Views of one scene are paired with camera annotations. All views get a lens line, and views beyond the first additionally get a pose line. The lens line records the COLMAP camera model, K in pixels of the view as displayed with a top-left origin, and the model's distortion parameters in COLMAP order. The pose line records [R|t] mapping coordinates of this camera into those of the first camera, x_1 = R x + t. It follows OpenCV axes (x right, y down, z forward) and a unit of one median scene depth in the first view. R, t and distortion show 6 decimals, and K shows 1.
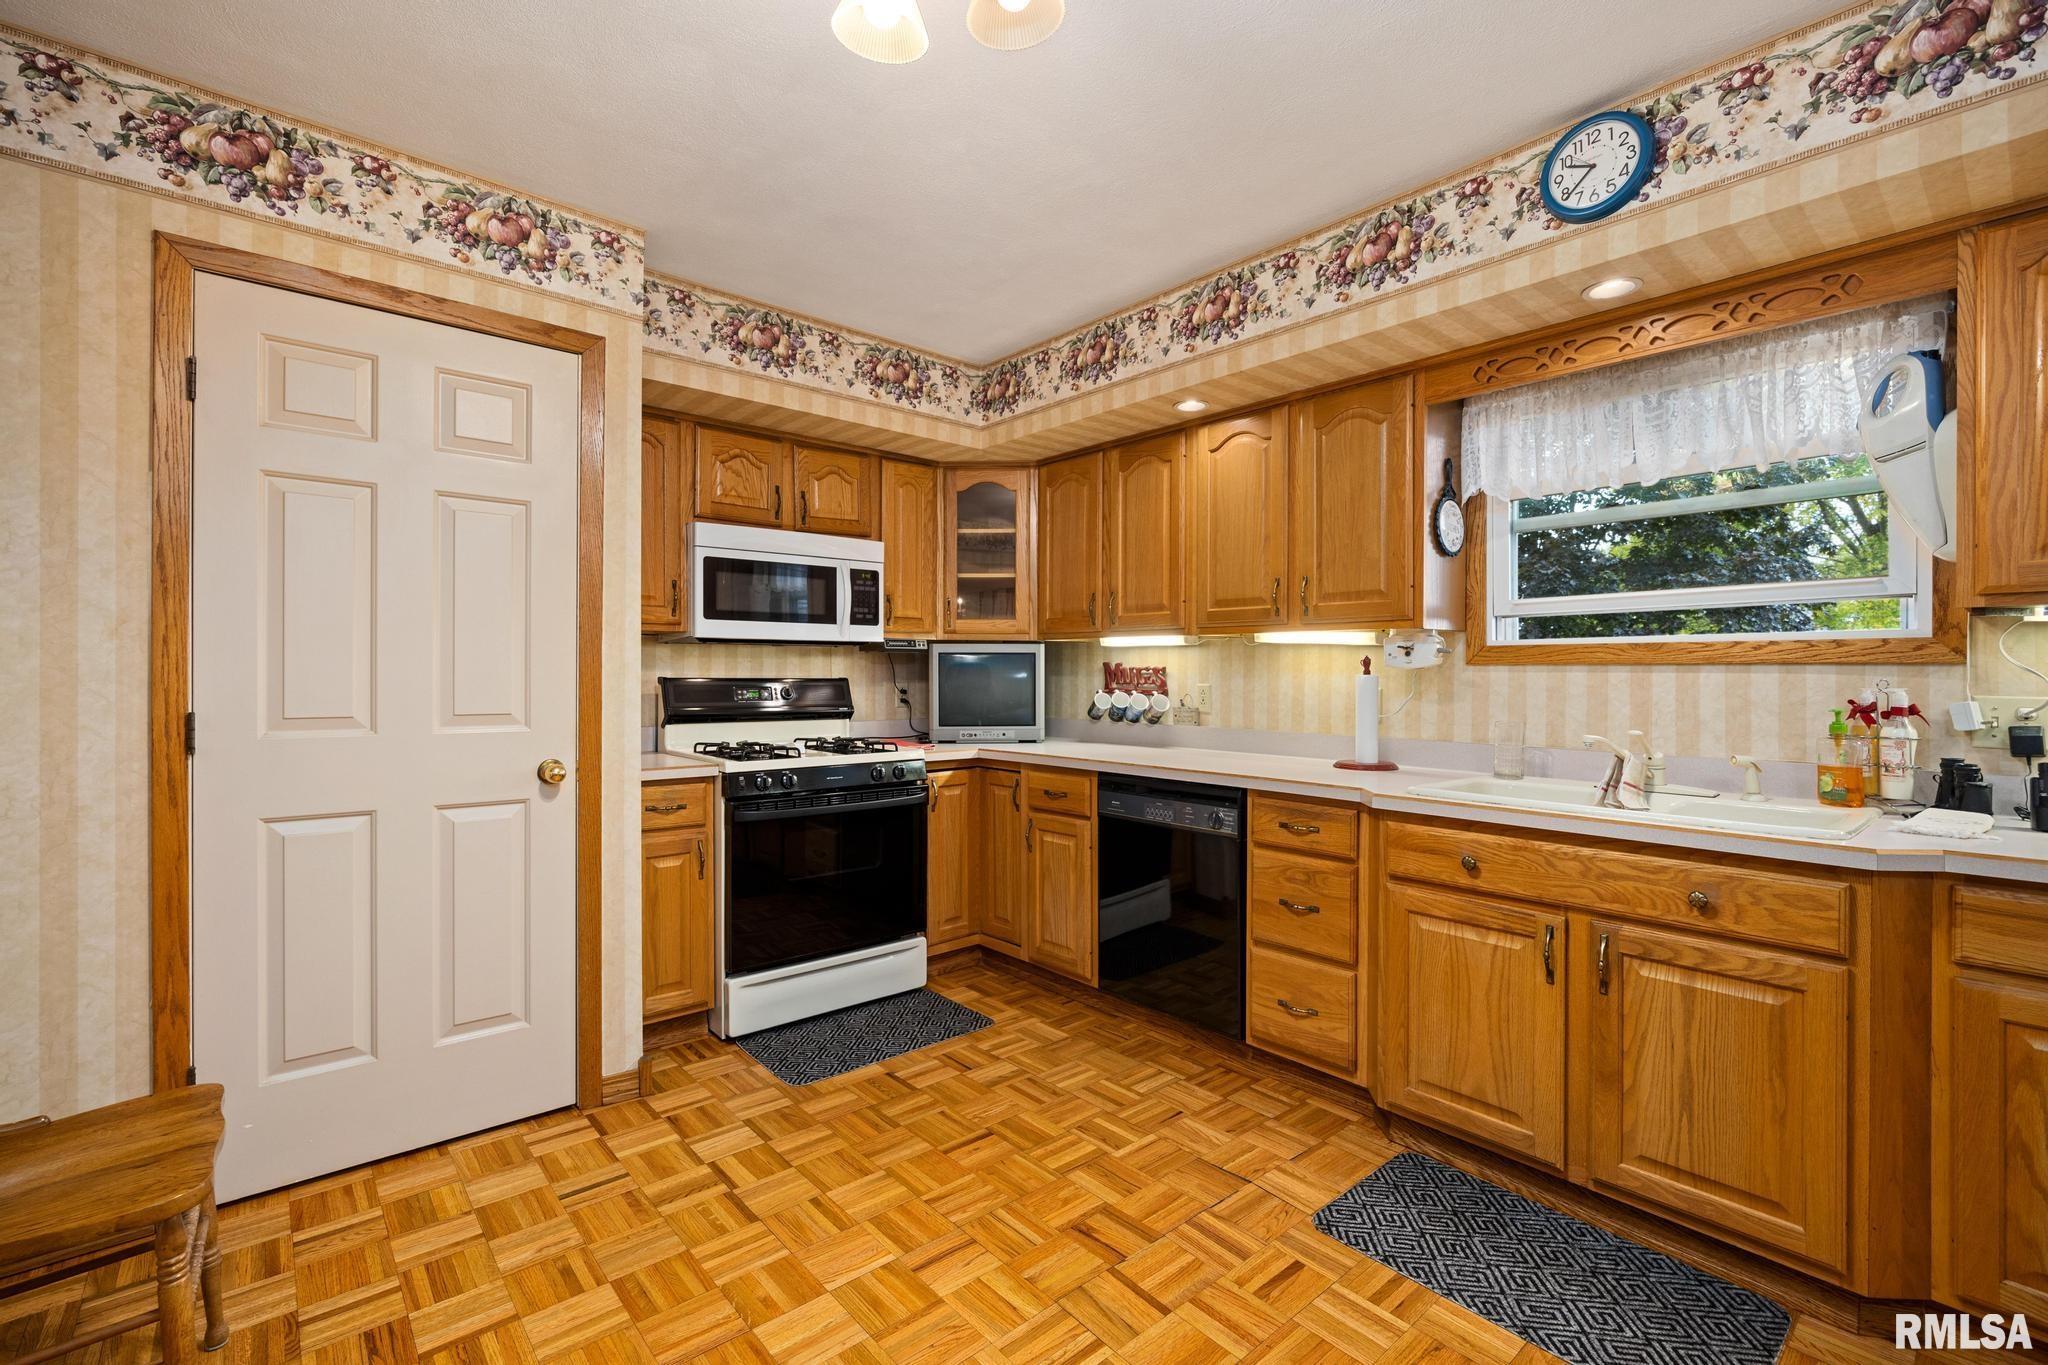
lens RADIAL K [[890.7, 0, 1029.4], [0, 890.7, 677.8], [0, 0, 1]] dist [-0.002764, -0.000194]
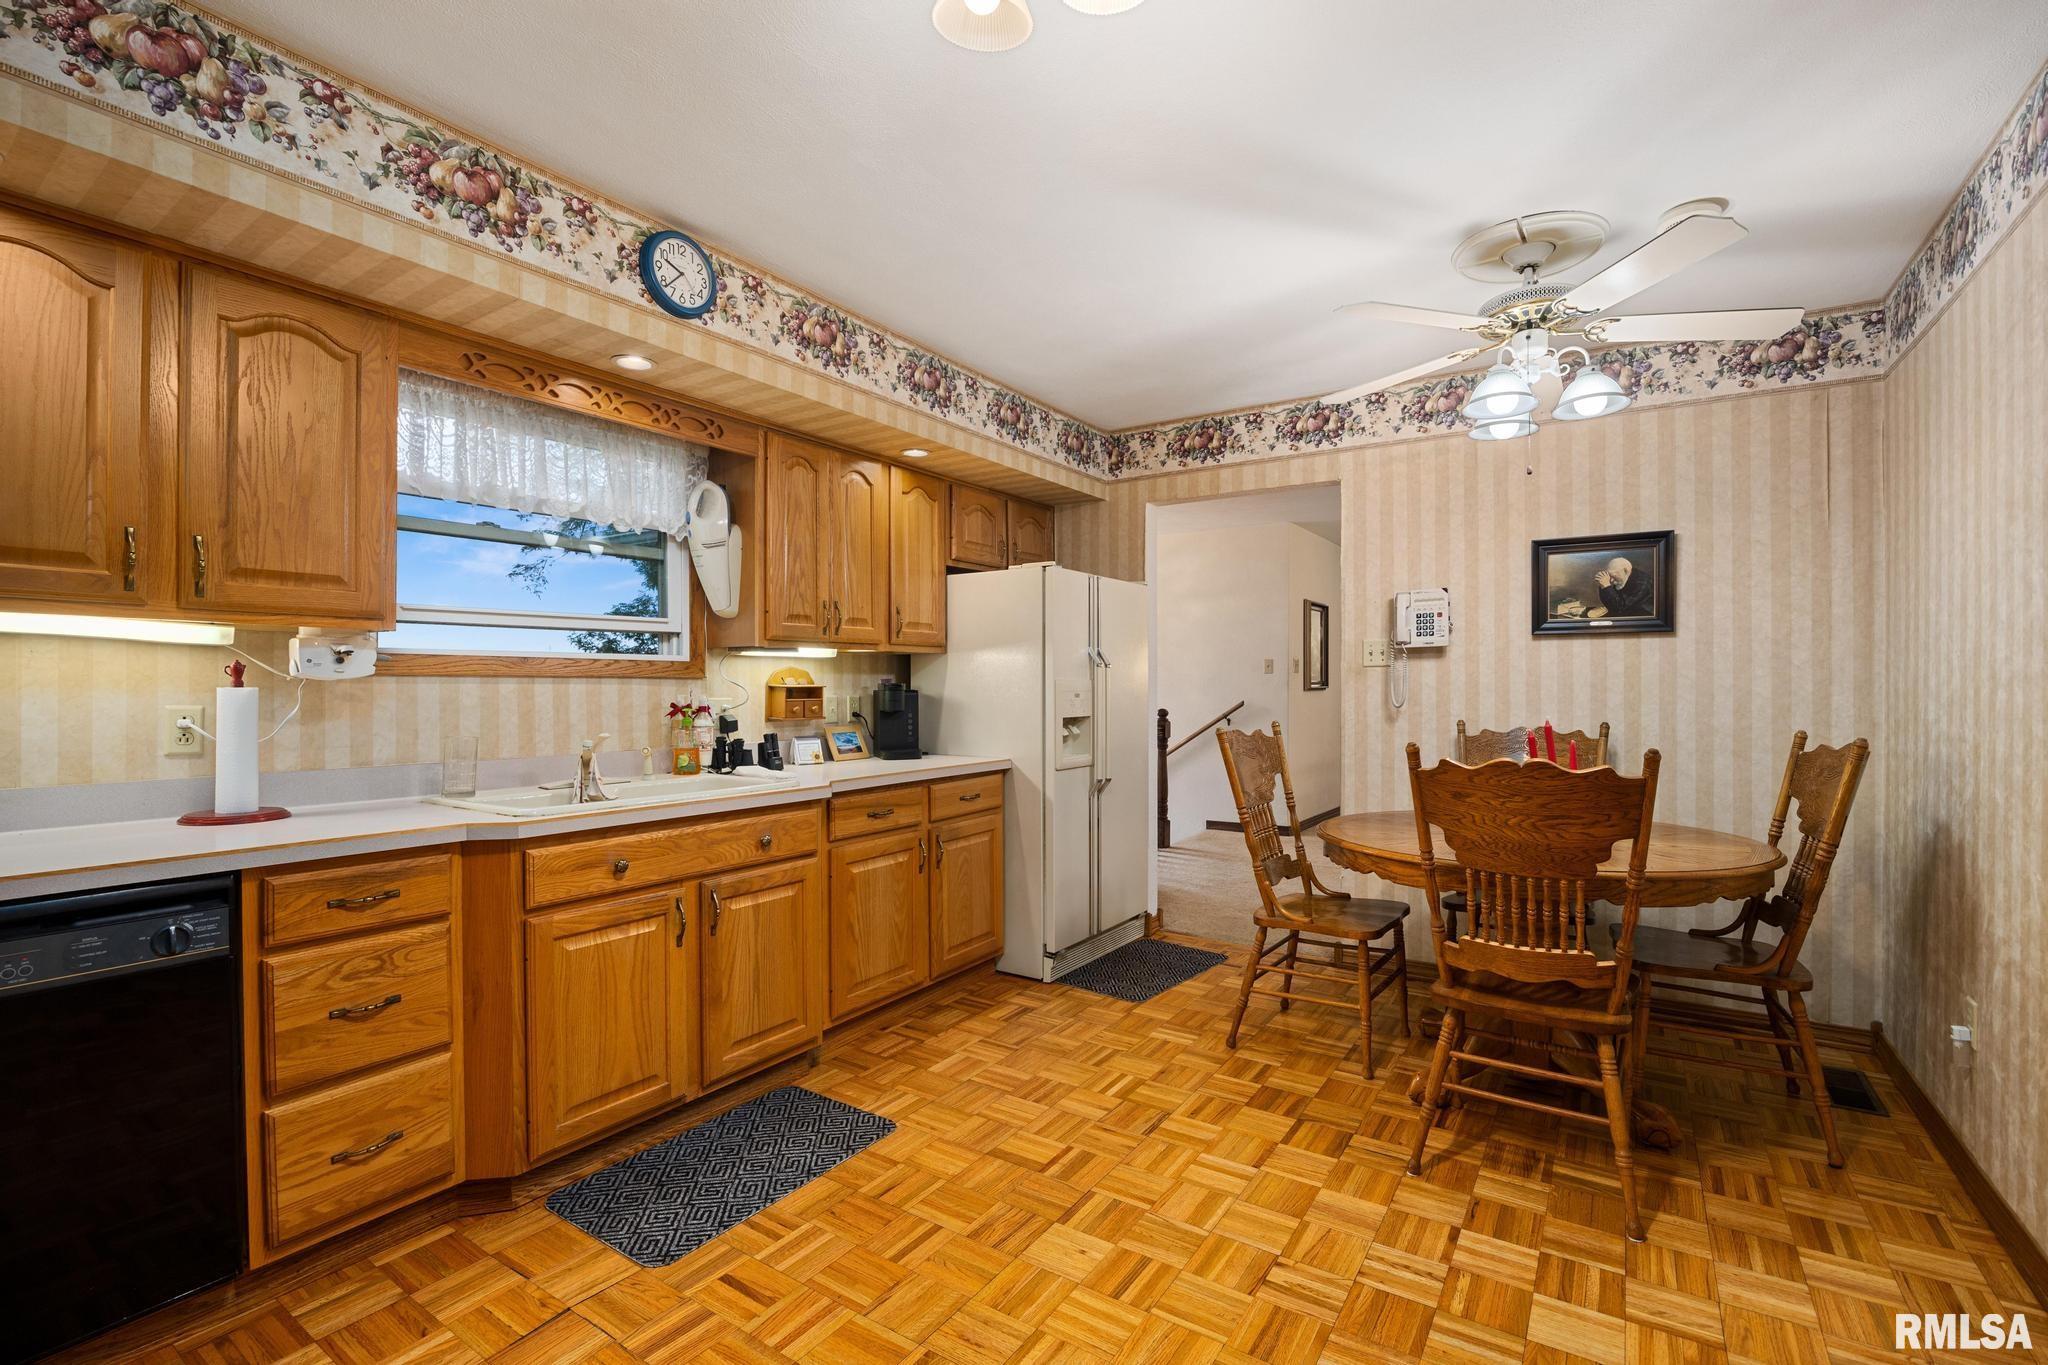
lens RADIAL K [[934.4, 0, 1028.0], [0, 934.4, 684.2], [0, 0, 1]] dist [-0.000553, -0.000568]
pose [[-0.268618, -0.006248, 0.963227, -0.706719], [0.000314, 0.999978, 0.006574, -0.014739], [-0.963247, 0.002069, -0.268610, 0.841404]]
